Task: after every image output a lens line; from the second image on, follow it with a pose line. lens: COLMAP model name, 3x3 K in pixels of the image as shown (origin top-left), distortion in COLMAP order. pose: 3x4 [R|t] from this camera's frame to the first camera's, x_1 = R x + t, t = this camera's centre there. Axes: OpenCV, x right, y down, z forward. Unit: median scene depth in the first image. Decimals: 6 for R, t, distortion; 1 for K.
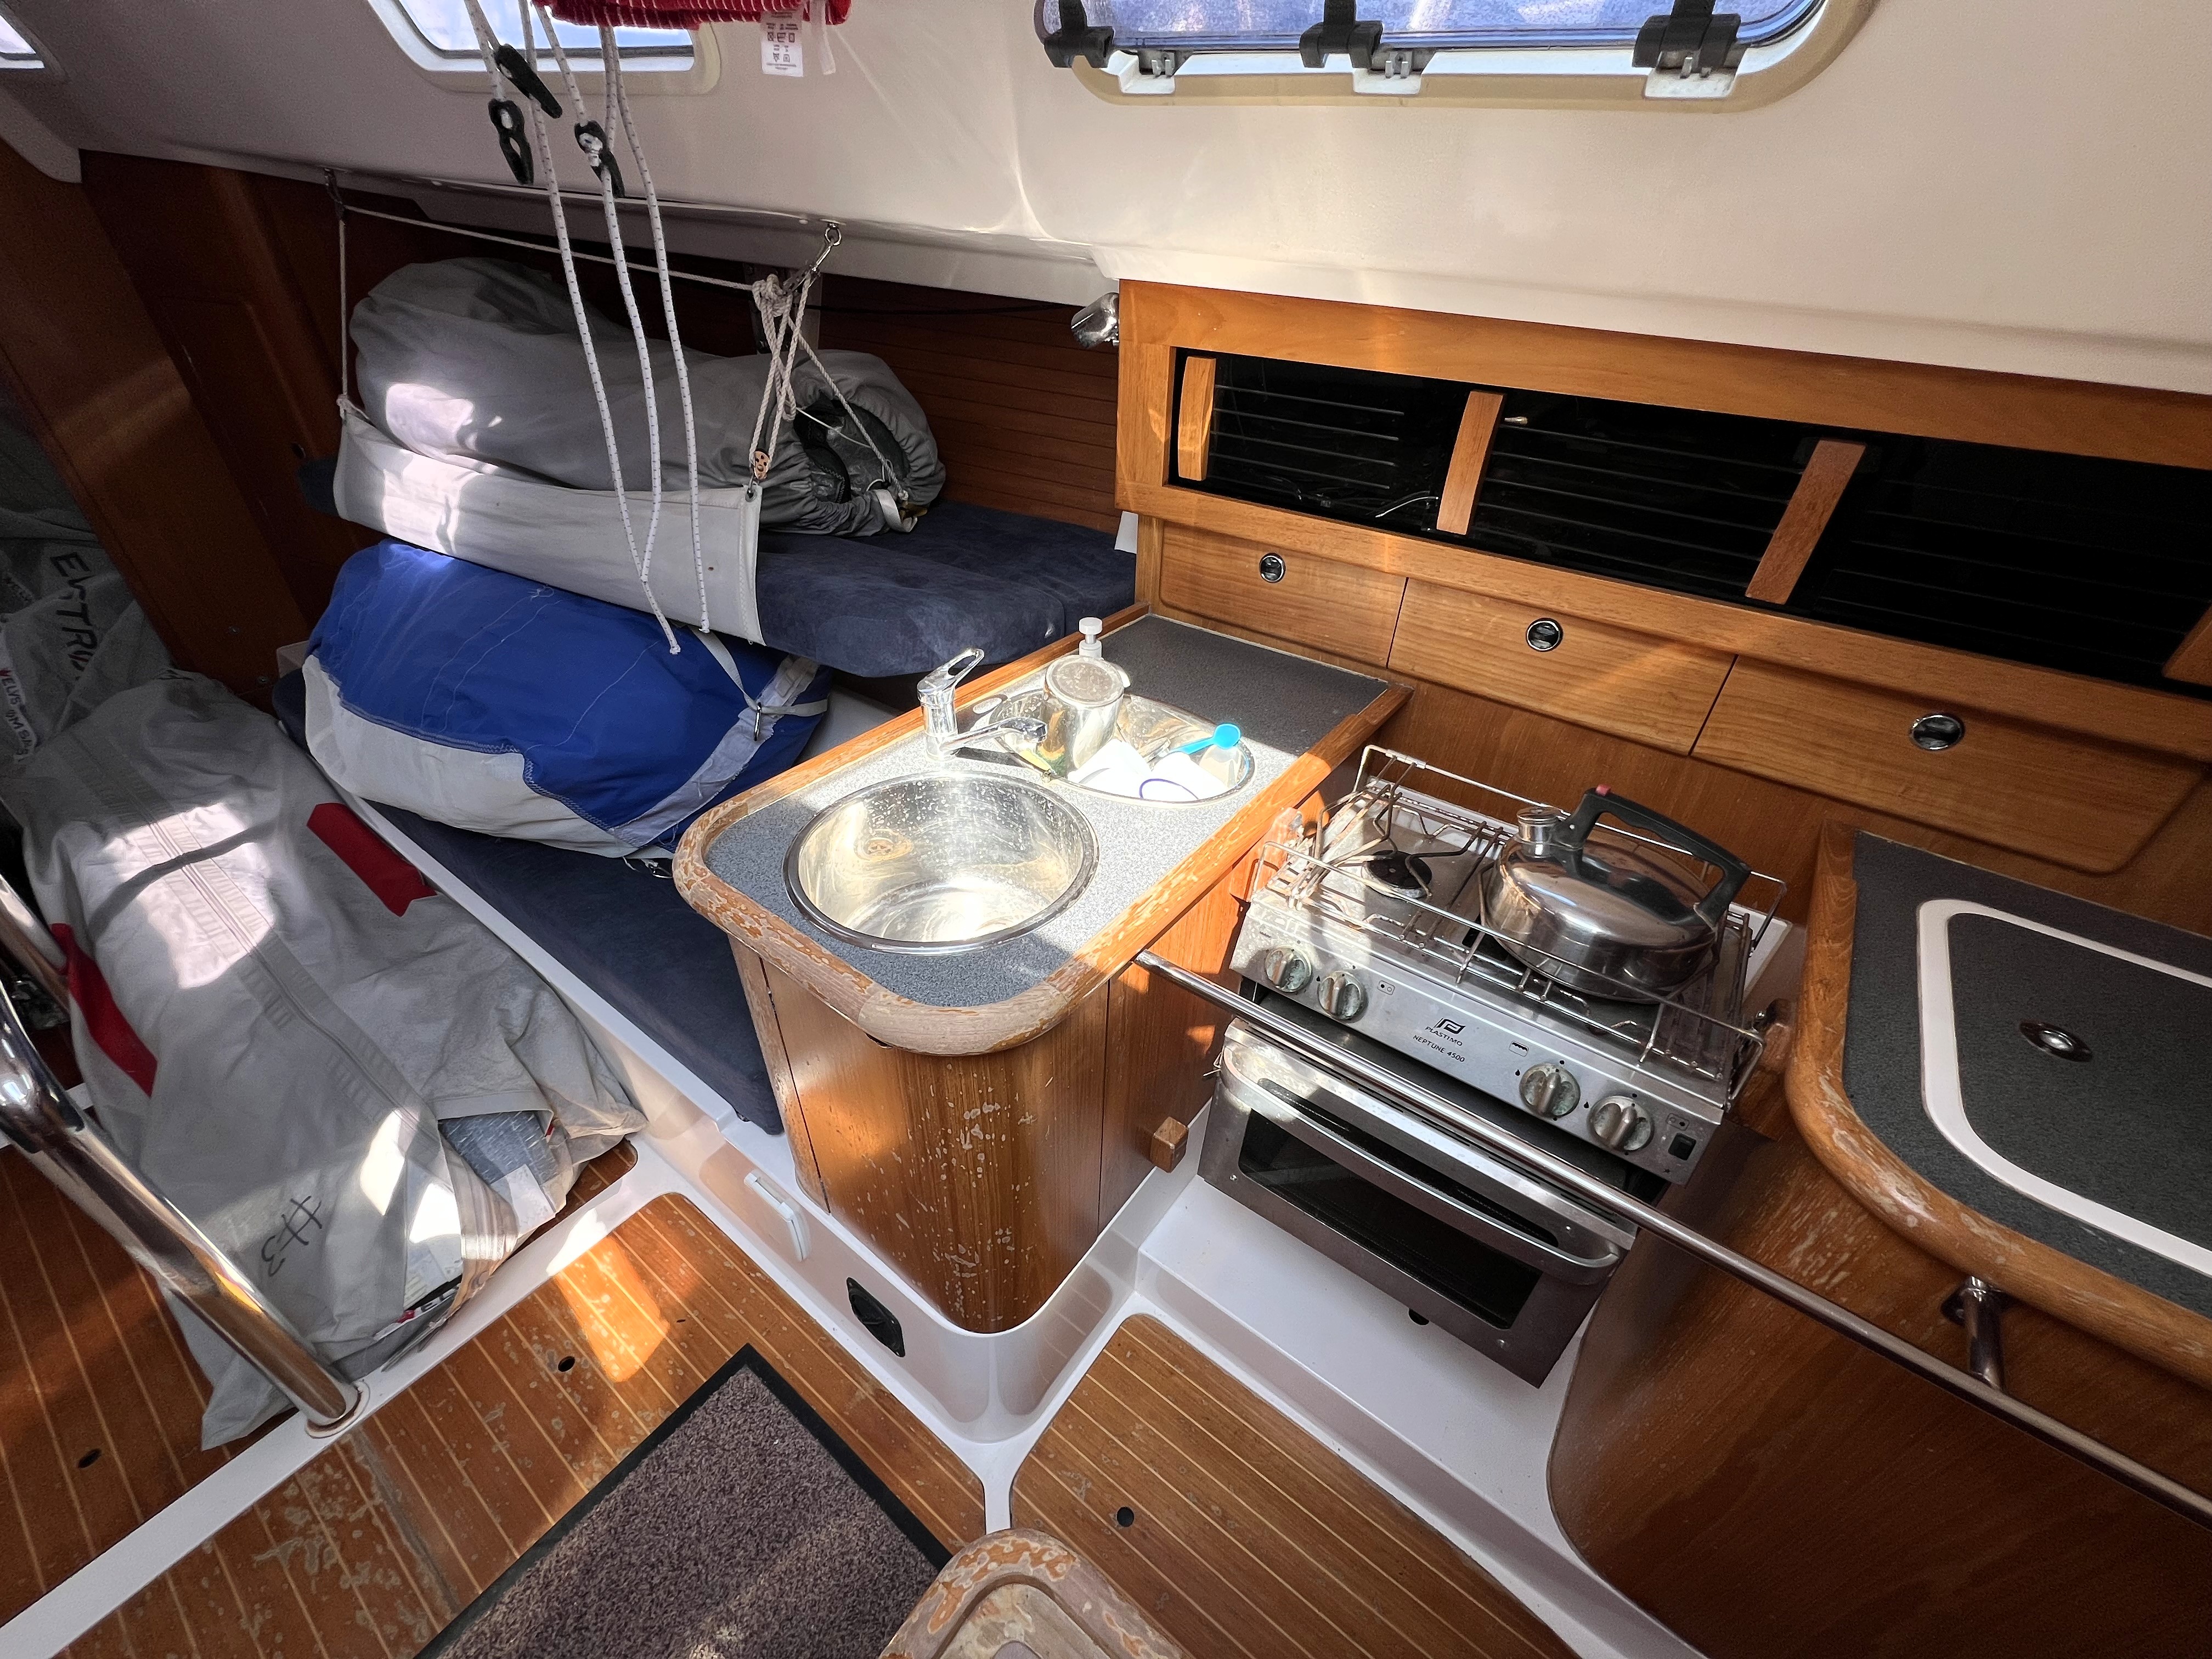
lens RADIAL K [[888.4, 0, 1092.2], [0, 888.4, 833.2], [0, 0, 1]] dist [0.004160, -0.000510]
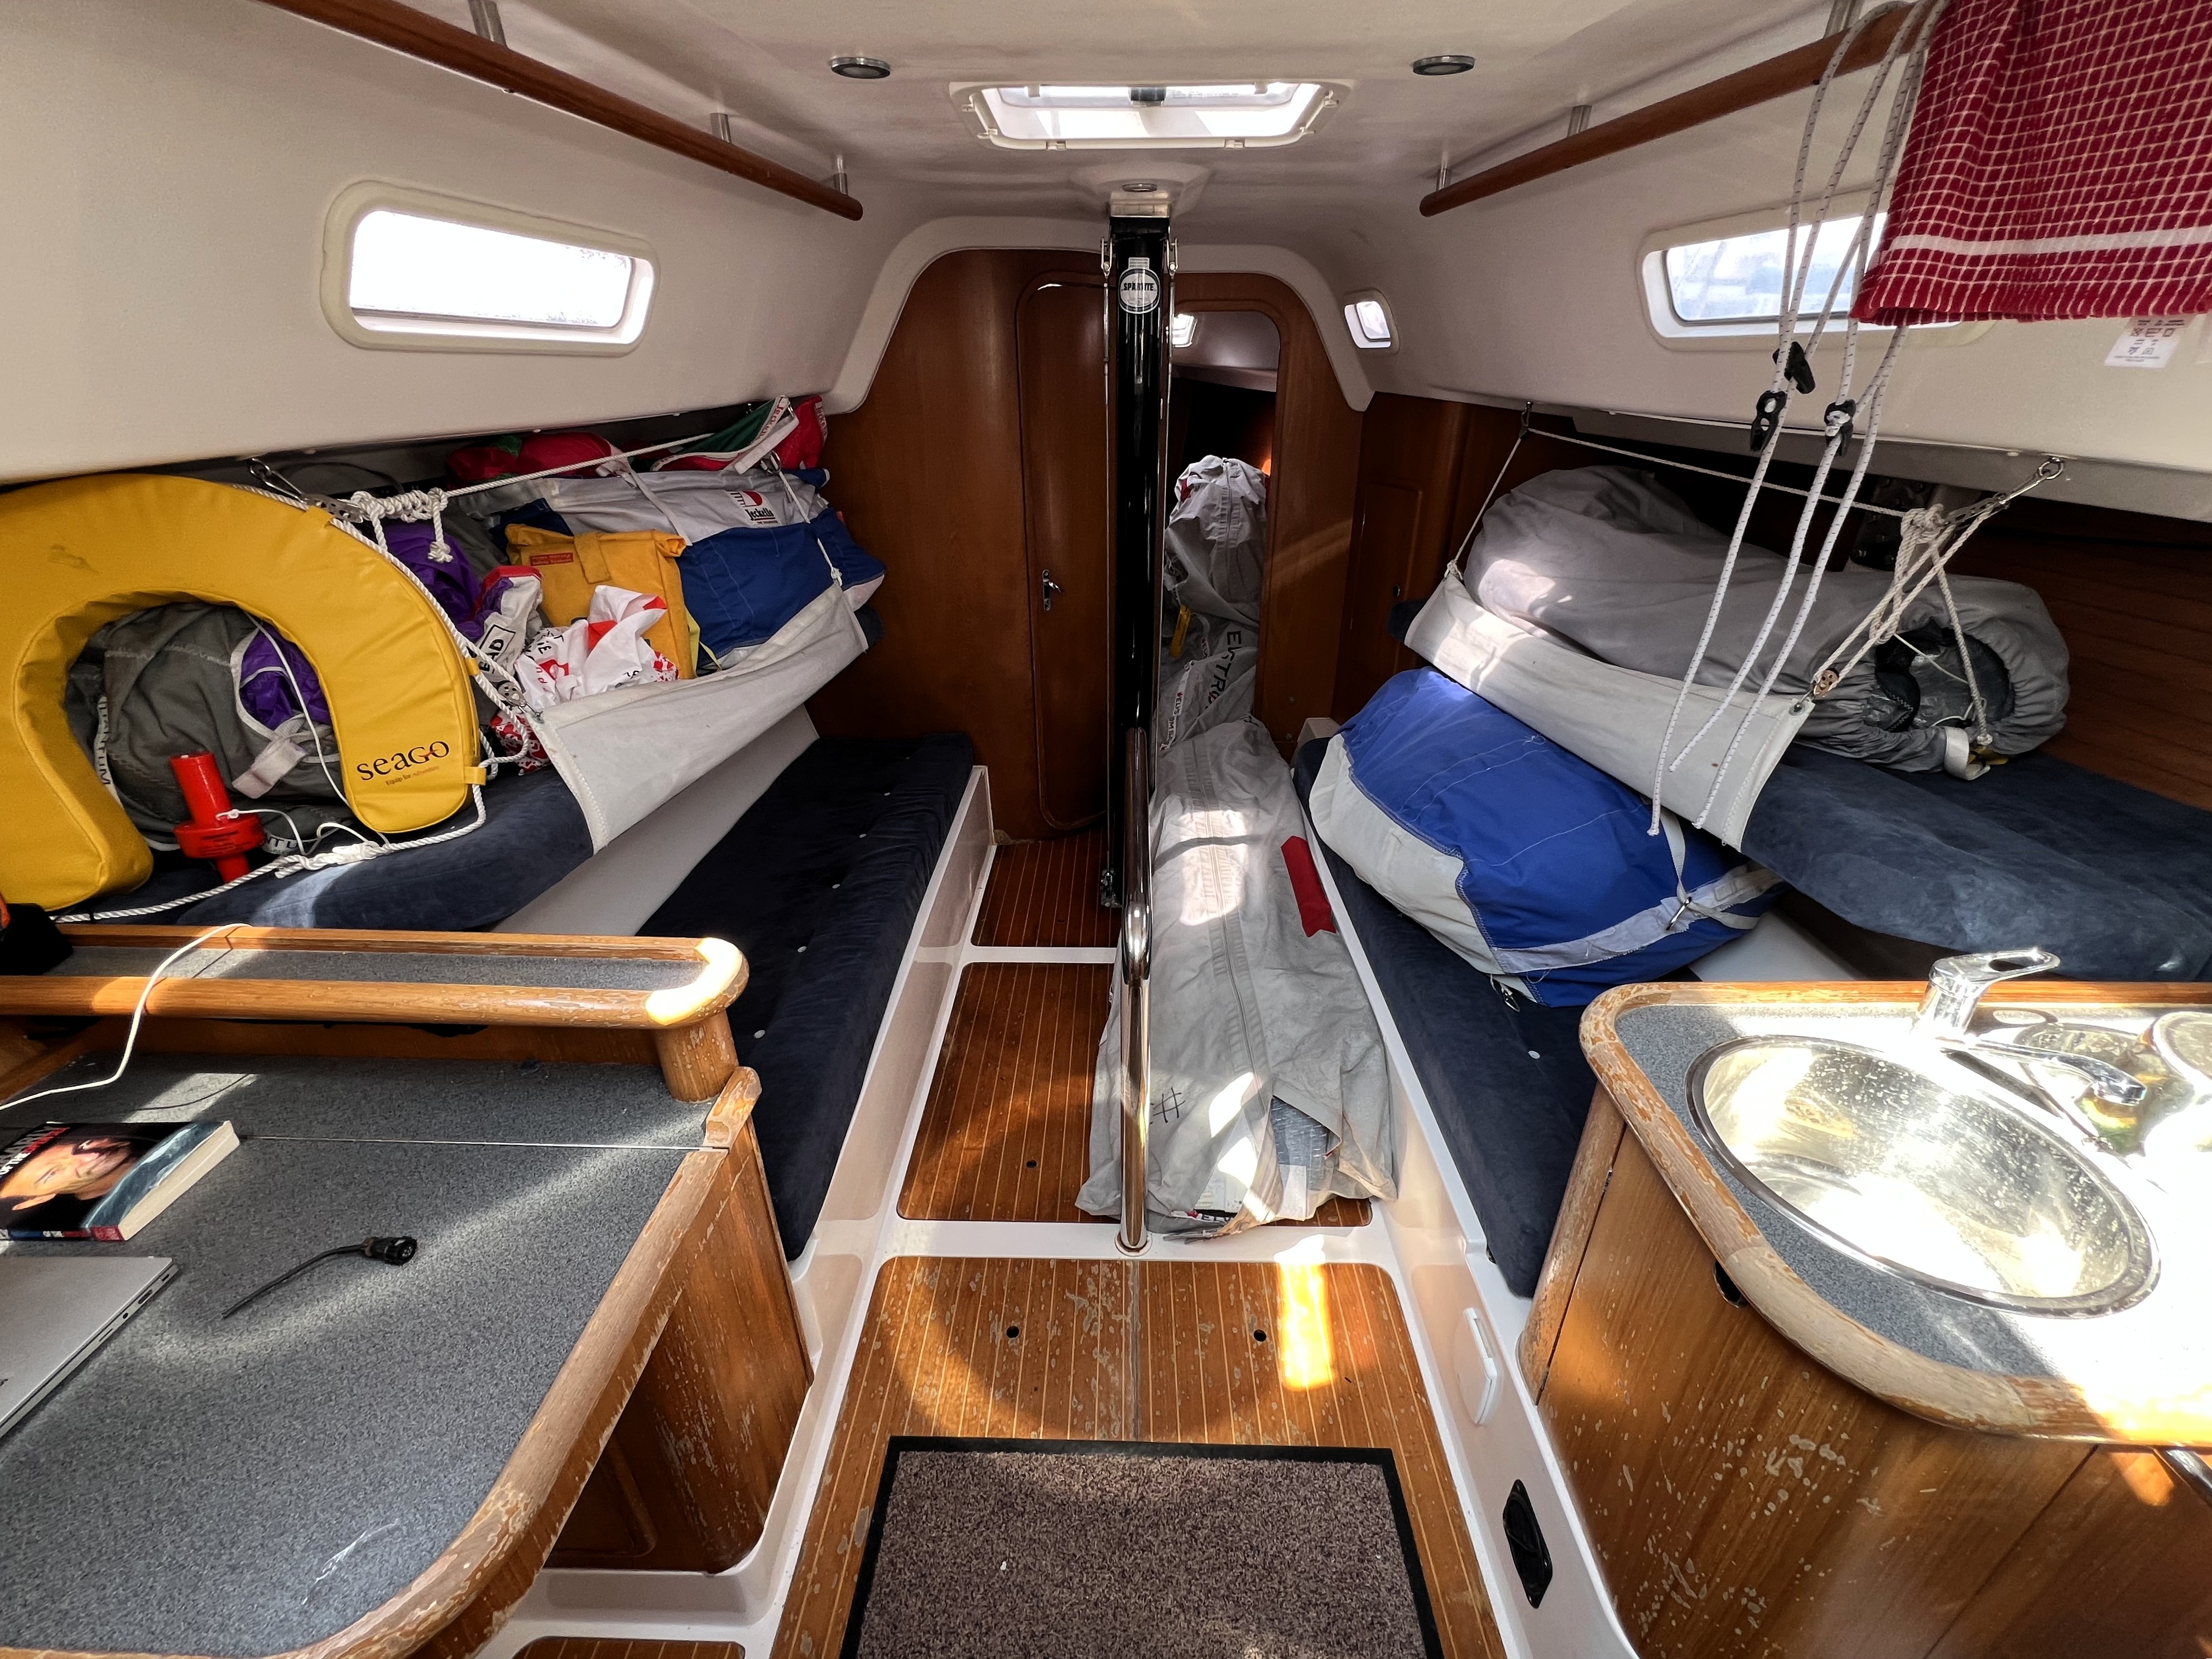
lens RADIAL K [[888.4, 0, 1119.1], [0, 888.4, 841.4], [0, 0, 1]] dist [0.004160, -0.000510]
pose [[0.585493, 0.334468, -0.738464, -0.044720], [-0.438924, 0.896643, 0.058110, 0.018940], [0.681574, 0.290106, 0.671785, -0.113250]]
